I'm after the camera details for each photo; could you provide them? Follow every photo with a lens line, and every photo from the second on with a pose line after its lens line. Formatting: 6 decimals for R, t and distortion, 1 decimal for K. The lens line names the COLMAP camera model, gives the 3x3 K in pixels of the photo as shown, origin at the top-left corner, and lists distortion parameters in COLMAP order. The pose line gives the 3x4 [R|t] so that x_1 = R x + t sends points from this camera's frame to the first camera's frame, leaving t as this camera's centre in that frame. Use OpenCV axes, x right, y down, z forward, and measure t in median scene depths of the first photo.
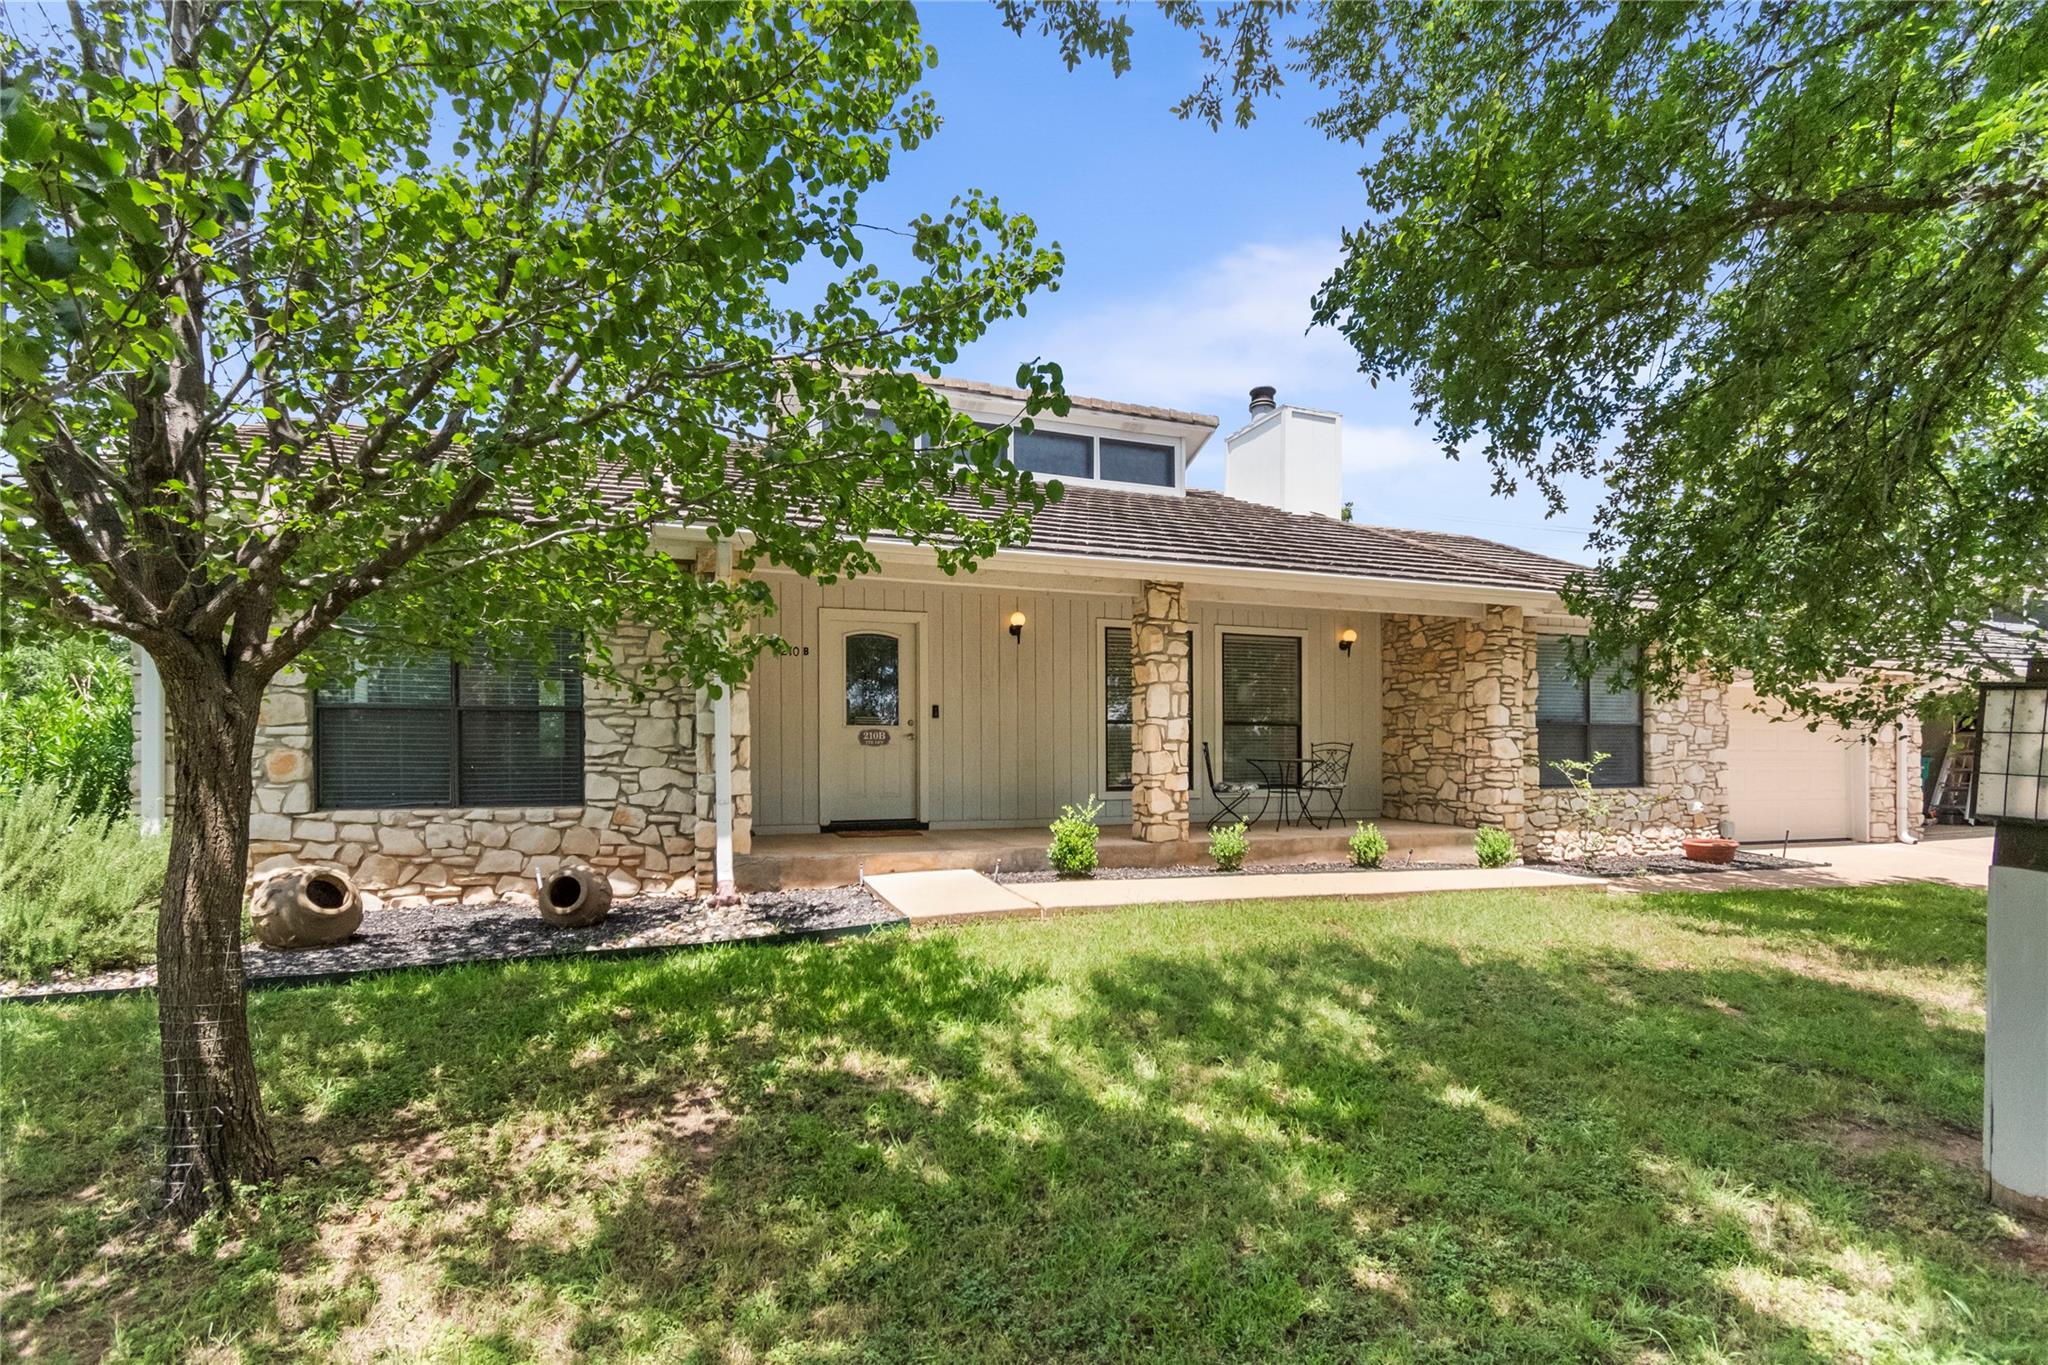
lens RADIAL K [[909.3, 0, 1040.9], [0, 909.3, 753.4], [0, 0, 1]] dist [0.004882, -0.002914]
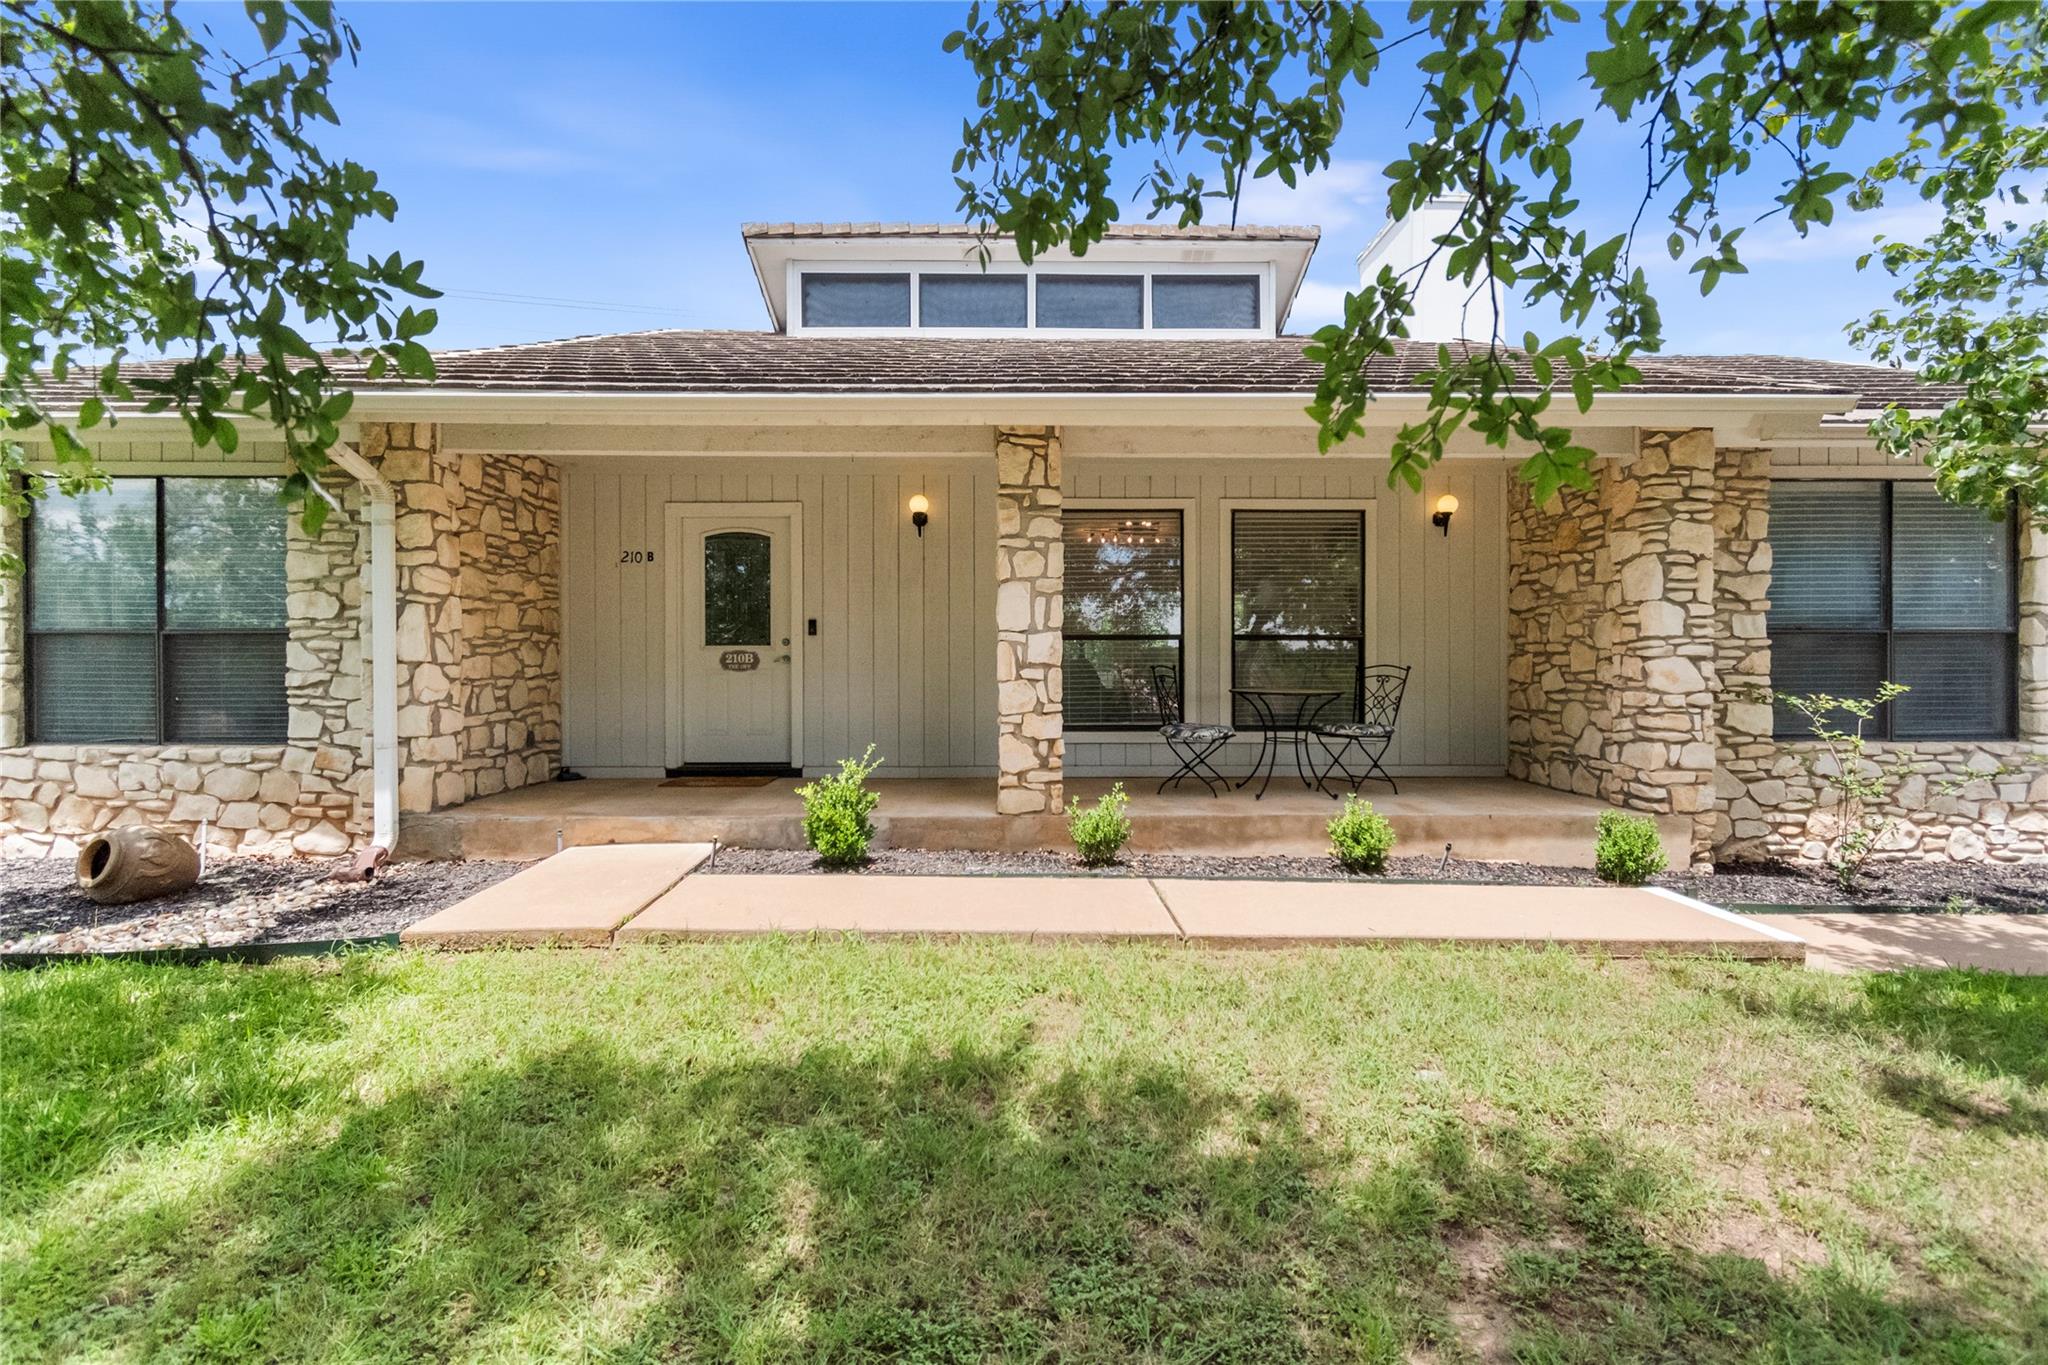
lens RADIAL K [[909.3, 0, 1024.0], [0, 909.3, 676.7], [0, 0, 1]] dist [0.004882, -0.002914]
pose [[0.945128, 0.001961, -0.326695, 0.356855], [0.000458, 0.999973, 0.007326, -0.010048], [0.326700, -0.007073, 0.945102, 0.358078]]
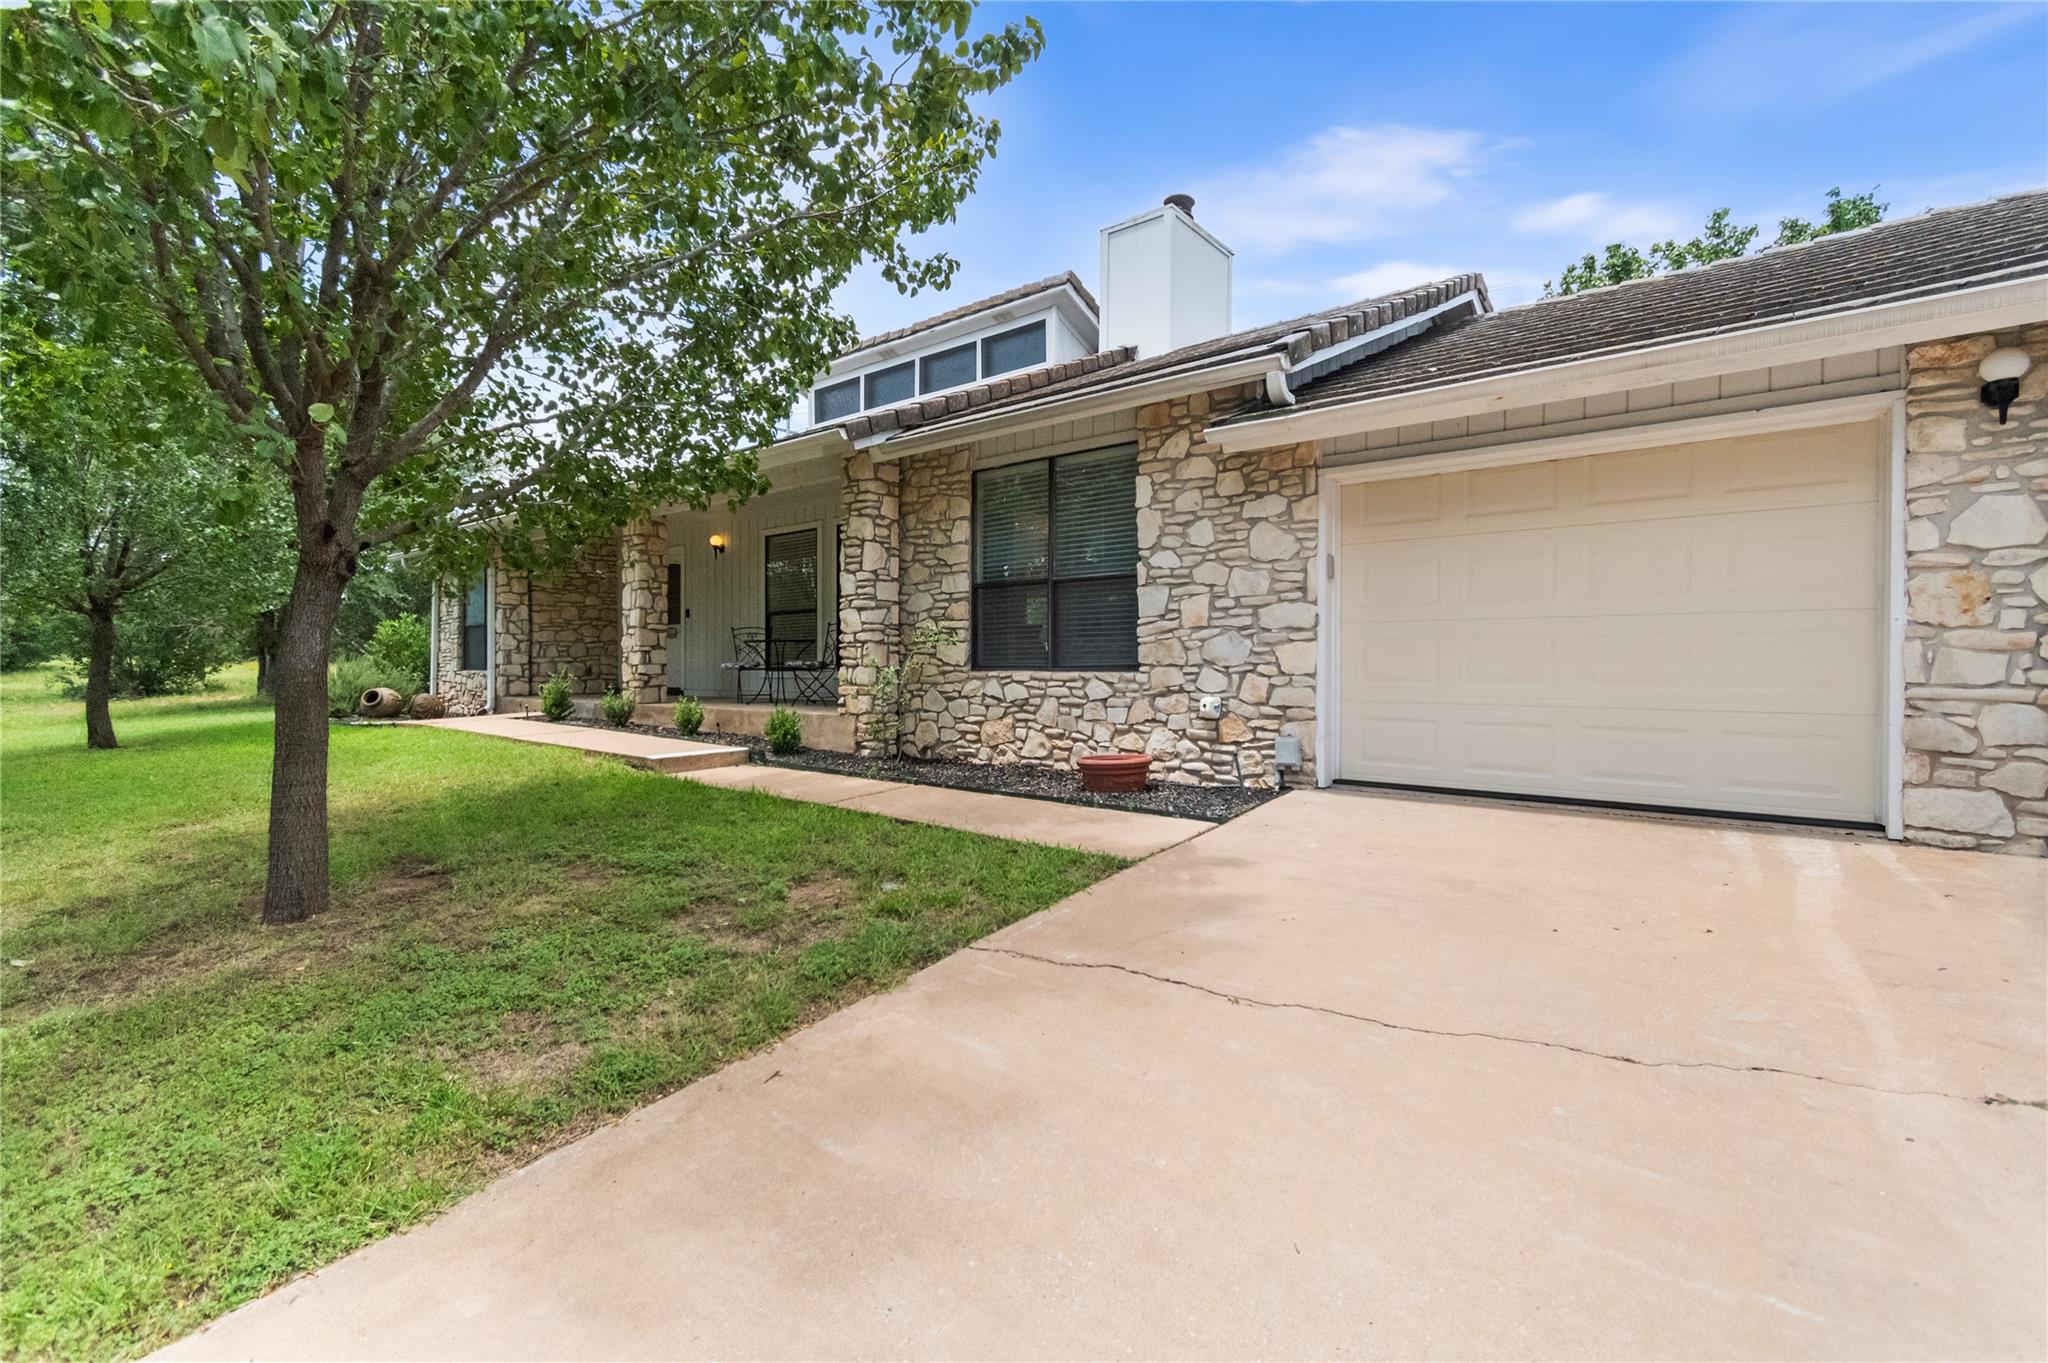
lens RADIAL K [[909.3, 0, 1020.8], [0, 909.3, 677.1], [0, 0, 1]] dist [0.004882, -0.002914]
pose [[0.511339, 0.007207, -0.859349, 1.574844], [-0.000329, 0.999966, 0.008190, 0.048707], [0.859379, -0.003905, 0.511324, 0.814348]]
